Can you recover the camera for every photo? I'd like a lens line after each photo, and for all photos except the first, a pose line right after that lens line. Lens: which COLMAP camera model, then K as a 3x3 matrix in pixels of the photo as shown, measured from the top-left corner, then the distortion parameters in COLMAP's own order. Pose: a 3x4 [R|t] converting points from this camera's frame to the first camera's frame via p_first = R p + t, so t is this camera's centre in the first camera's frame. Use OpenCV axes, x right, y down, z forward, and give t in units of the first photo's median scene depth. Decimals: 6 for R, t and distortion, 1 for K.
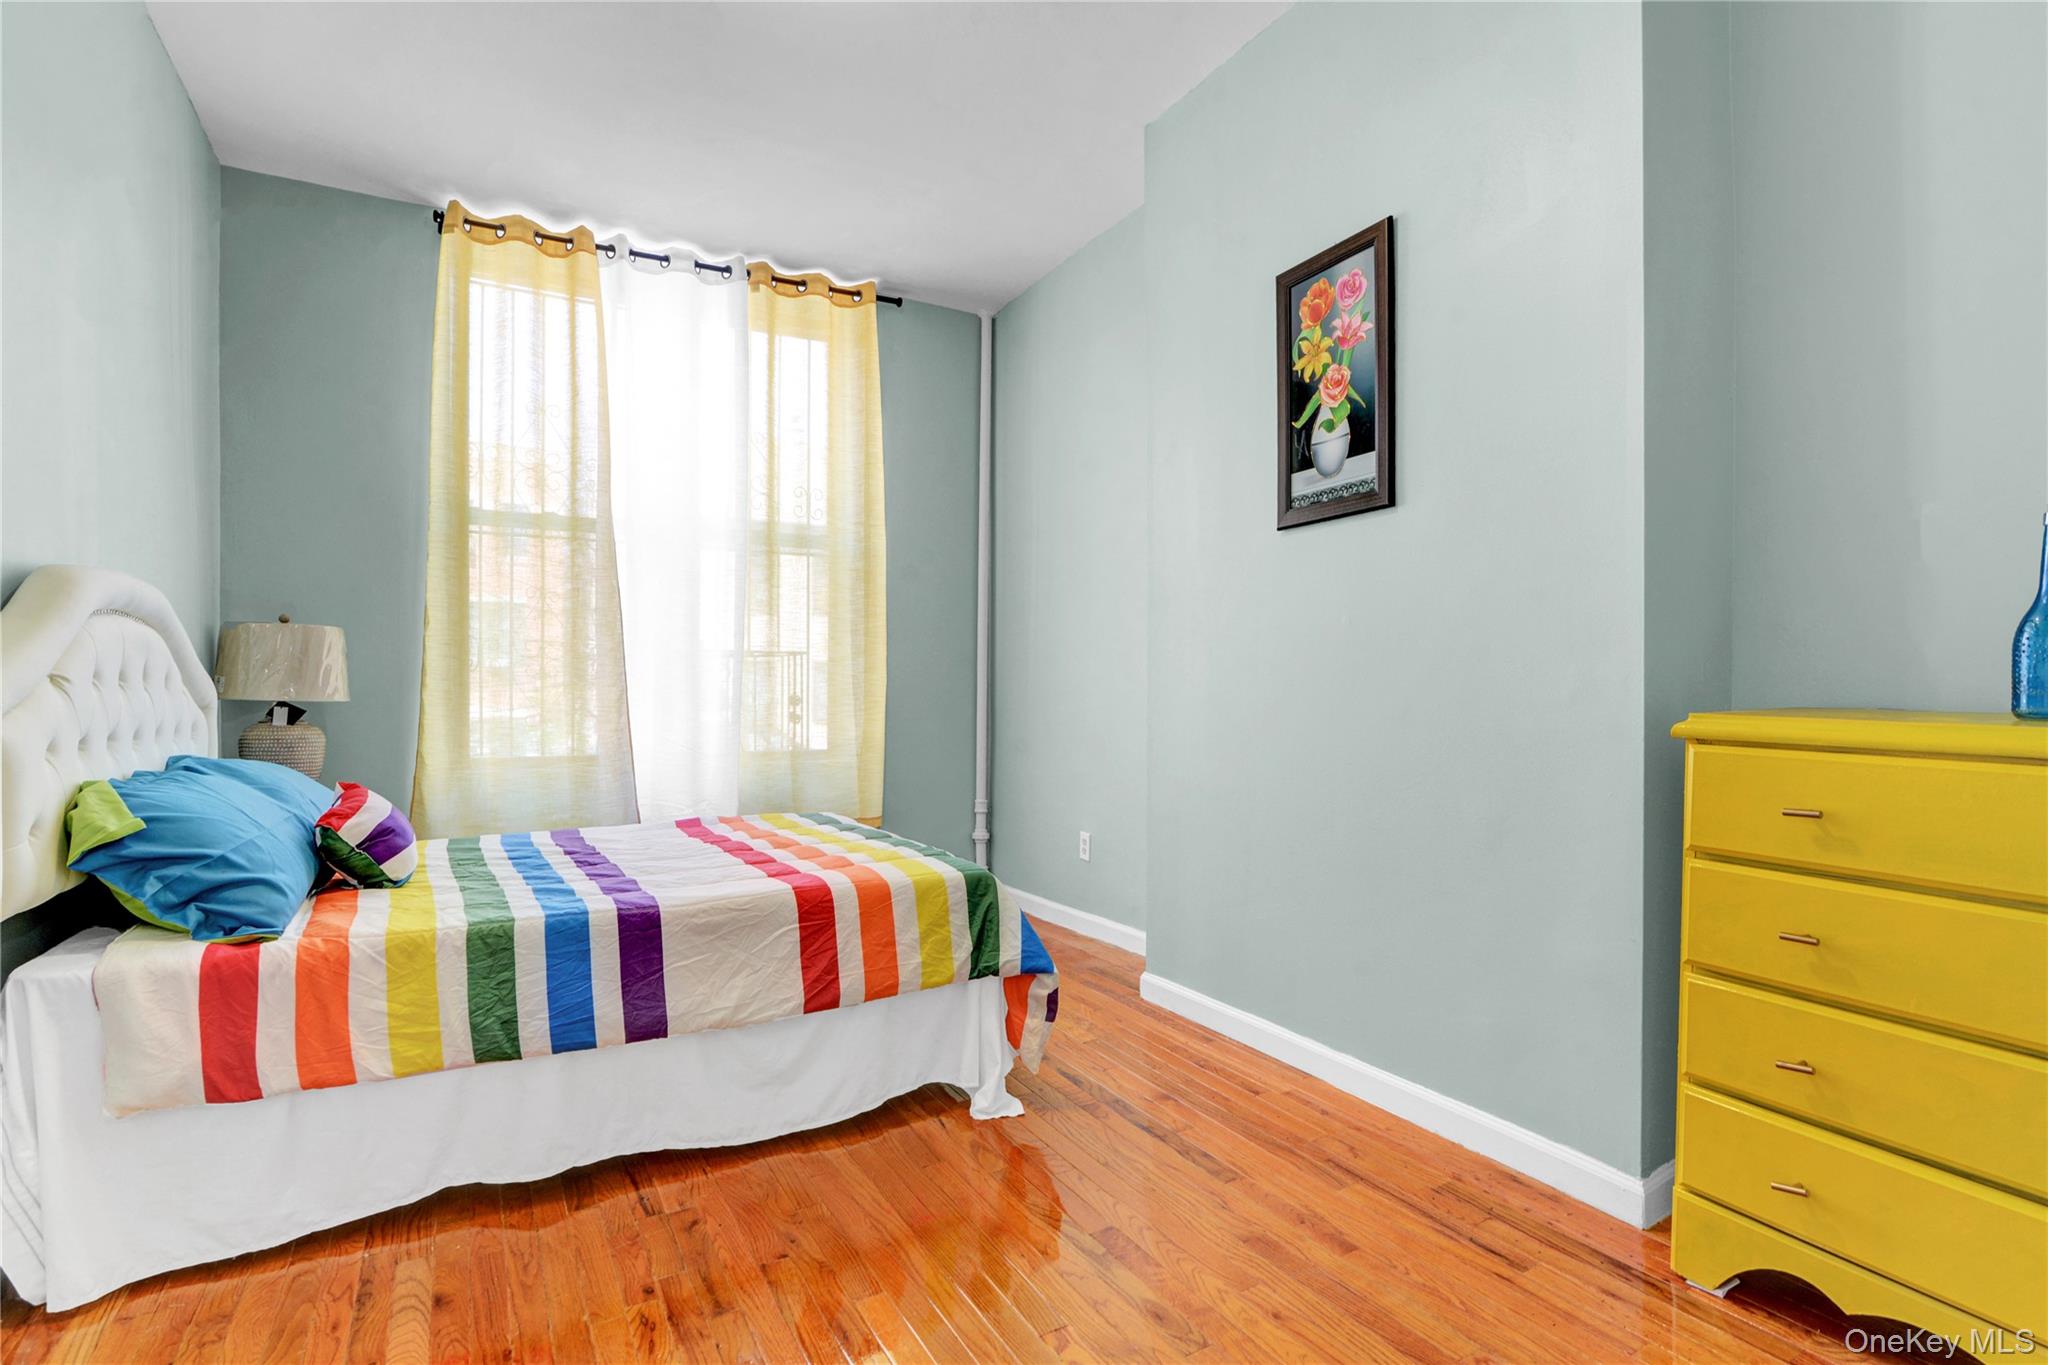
lens RADIAL K [[974.3, 0, 1017.9], [0, 974.3, 688.7], [0, 0, 1]] dist [-0.012773, -0.001377]
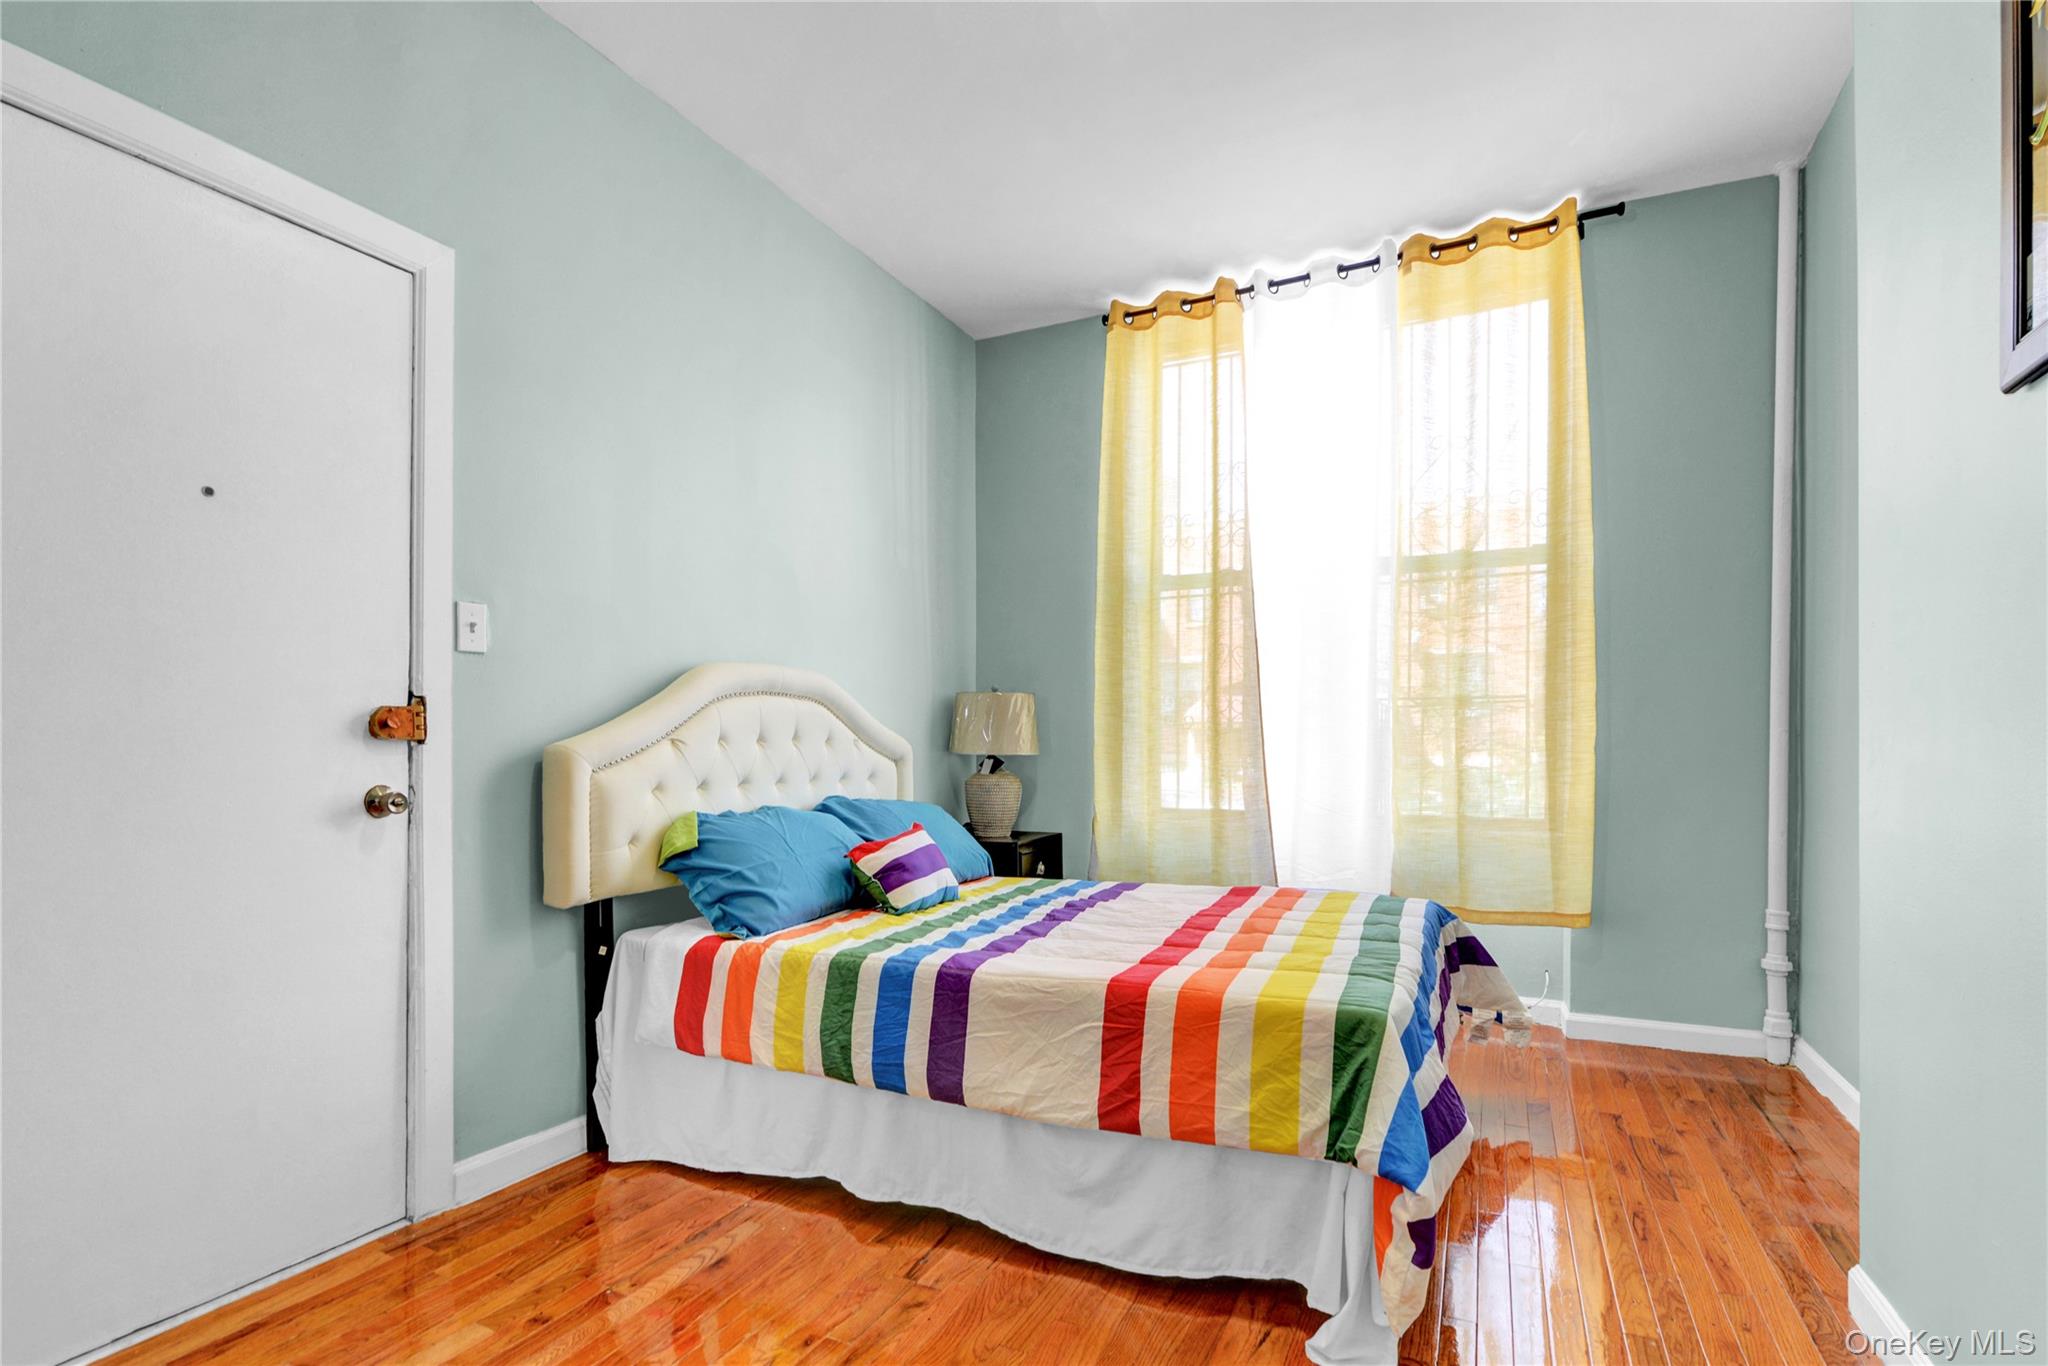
lens RADIAL K [[974.3, 0, 1022.1], [0, 974.3, 748.9], [0, 0, 1]] dist [-0.012773, -0.001377]
pose [[0.578441, 0.003693, -0.815716, 0.406864], [0.005011, 0.999955, 0.008081, -0.006313], [0.815709, -0.008762, 0.578396, 0.422782]]
